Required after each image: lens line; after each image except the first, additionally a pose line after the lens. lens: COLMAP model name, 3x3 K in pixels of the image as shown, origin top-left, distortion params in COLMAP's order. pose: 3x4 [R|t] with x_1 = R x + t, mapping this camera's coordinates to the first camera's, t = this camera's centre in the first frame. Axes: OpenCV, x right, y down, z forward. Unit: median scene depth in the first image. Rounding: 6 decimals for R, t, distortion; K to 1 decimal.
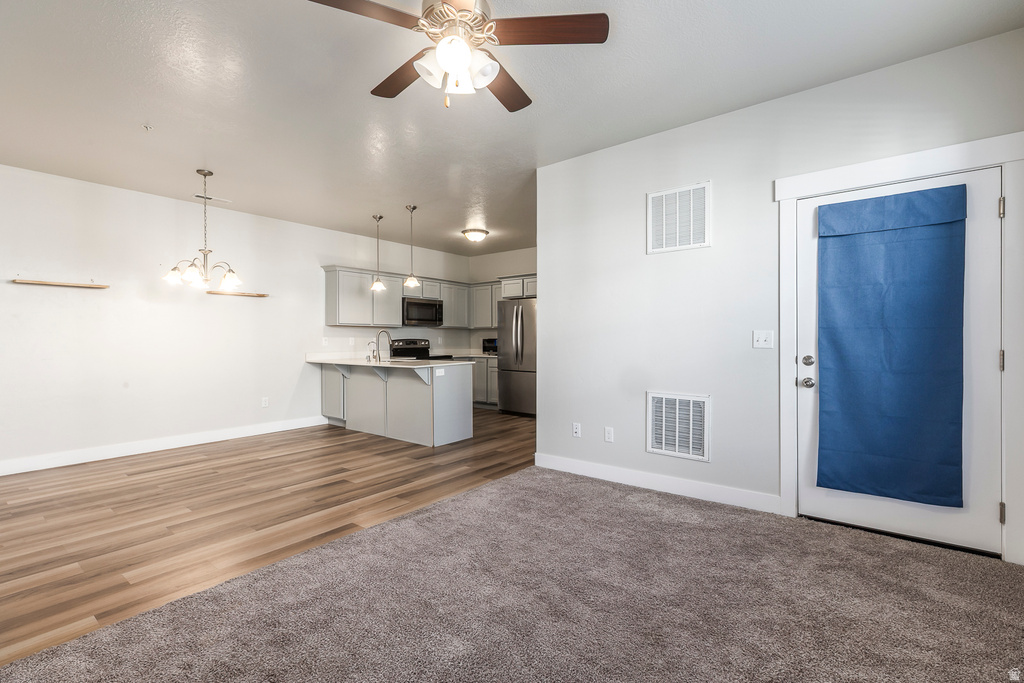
lens RADIAL K [[459.6, 0, 522.7], [0, 459.6, 342.8], [0, 0, 1]] dist [0.003192, -0.000272]
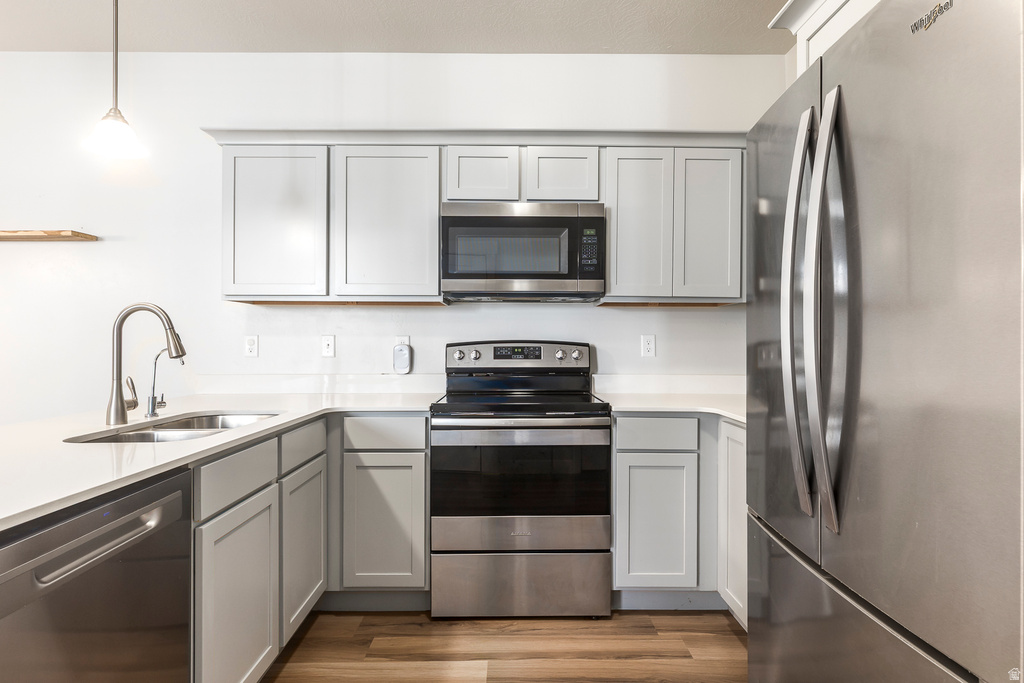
lens RADIAL K [[554.3, 0, 513.5], [0, 554.3, 337.6], [0, 0, 1]] dist [0.000668, 0.004358]
pose [[0.618472, 0.000009, -0.785807, 0.130538], [-0.012388, 0.999876, -0.009739, -0.013287], [0.785709, 0.015757, 0.618395, 1.625625]]
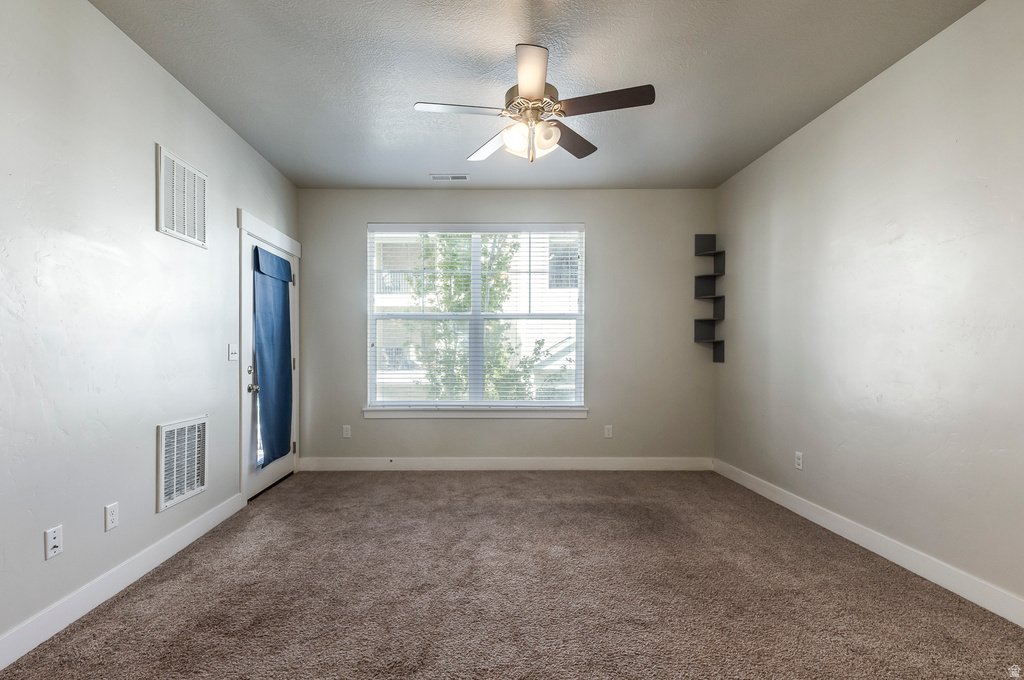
lens RADIAL K [[479.8, 0, 487.1], [0, 479.8, 353.4], [0, 0, 1]] dist [-0.001229, -0.001439]
pose [[-0.622019, 0.000117, 0.783002, -0.626986], [0.009587, 0.999926, 0.007467, -0.006370], [-0.782943, 0.012152, -0.621974, 1.081672]]
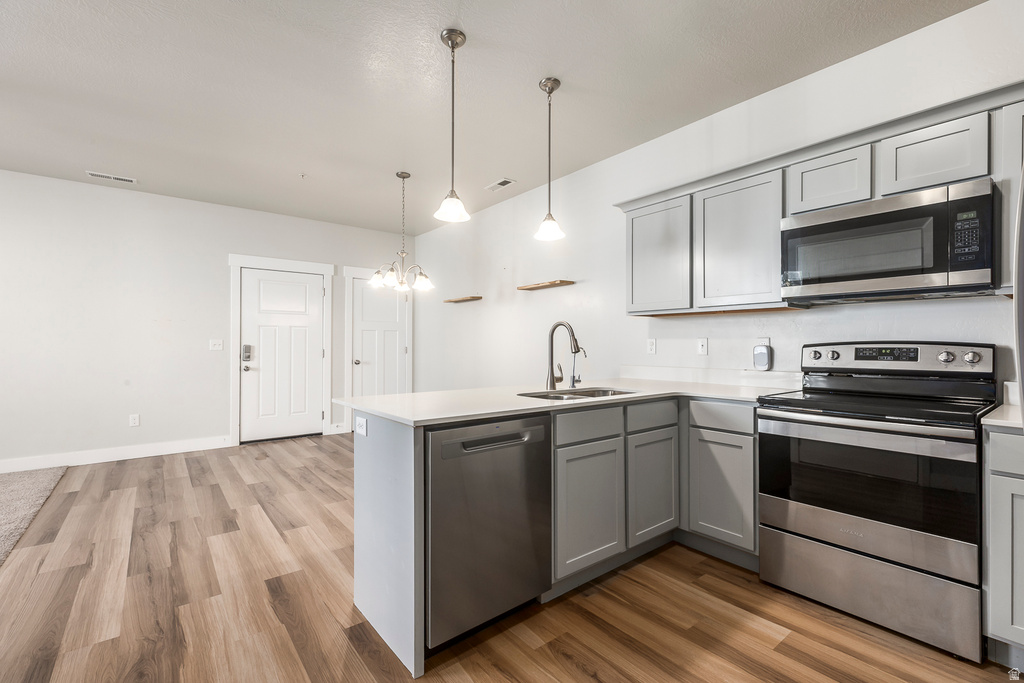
lens RADIAL K [[459.6, 0, 516.7], [0, 459.6, 336.8], [0, 0, 1]] dist [0.003192, -0.000272]
pose [[-0.241131, -0.007778, -0.970461, 0.255331], [-0.005935, 0.999961, -0.006540, -0.015834], [0.970474, 0.004182, -0.241168, 1.787613]]
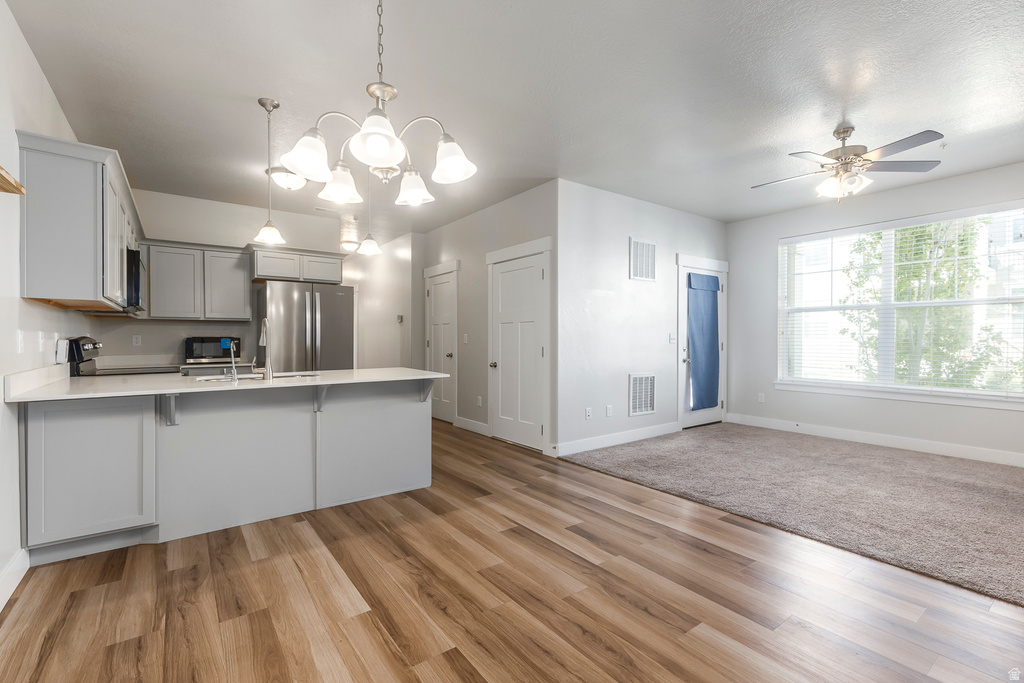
lens RADIAL K [[459.6, 0, 516.3], [0, 459.6, 340.4], [0, 0, 1]] dist [0.003192, -0.000272]
pose [[0.275195, 0.000544, 0.961388, -1.229639], [0.007882, 0.999965, -0.002823, 0.001112], [-0.961356, 0.008355, 0.275181, 0.962898]]
